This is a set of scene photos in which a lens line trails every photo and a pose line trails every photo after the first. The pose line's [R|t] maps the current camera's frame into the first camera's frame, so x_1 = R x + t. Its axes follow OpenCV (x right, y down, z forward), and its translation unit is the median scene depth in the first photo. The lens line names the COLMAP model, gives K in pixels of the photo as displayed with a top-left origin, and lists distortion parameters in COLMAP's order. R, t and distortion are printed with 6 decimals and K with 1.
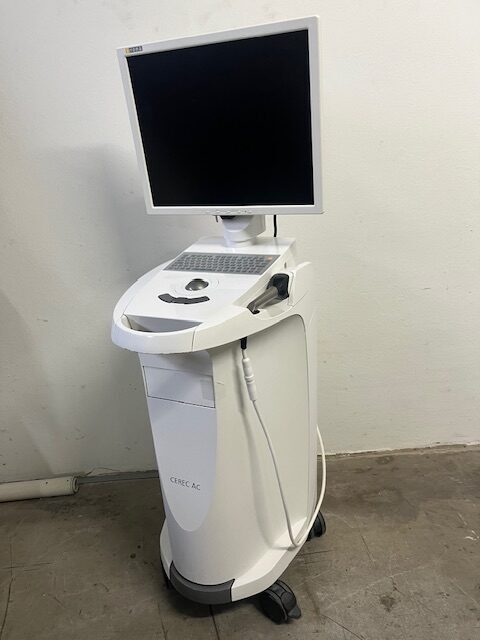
lens RADIAL K [[496.5, 0, 236.5], [0, 496.5, 321.1], [0, 0, 1]] dist [0.007497, -0.063286]
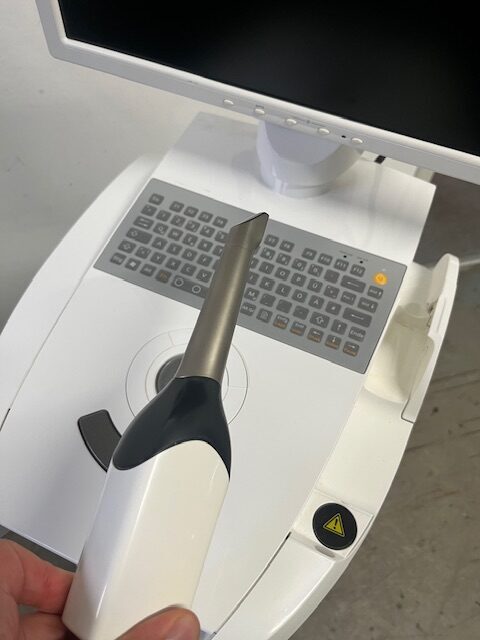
lens RADIAL K [[496.5, 0, 243.4], [0, 496.5, 321.6], [0, 0, 1]] dist [0.007497, -0.063286]
pose [[0.988981, 0.073973, 0.128233, -0.065066], [-0.131403, 0.837597, 0.530249, -0.223746], [-0.068183, -0.541257, 0.838088, 0.519318]]
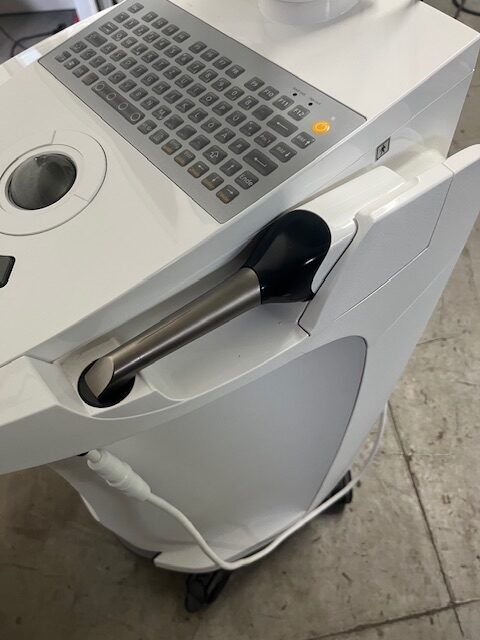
lens RADIAL K [[496.5, 0, 240.4], [0, 496.5, 322.5], [0, 0, 1]] dist [0.007497, -0.063286]
pose [[0.896353, 0.388470, -0.213640, 0.100027], [-0.173776, 0.751183, 0.636809, -0.165570], [0.407864, -0.533681, 0.740832, 0.557798]]
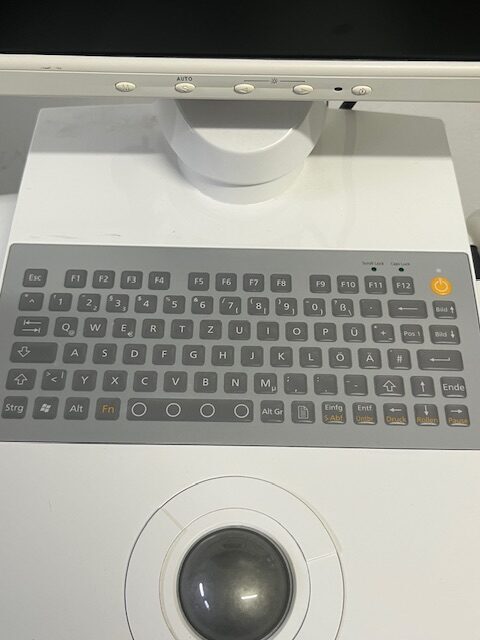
lens RADIAL K [[660.9, 0, 244.2], [0, 660.9, 309.4], [0, 0, 1]] dist [0.024266, 0.000000]
pose [[0.907931, -0.254345, 0.333121, -0.100184], [0.058230, 0.863653, 0.500712, -0.219774], [-0.415054, -0.435214, 0.798948, 0.604617]]
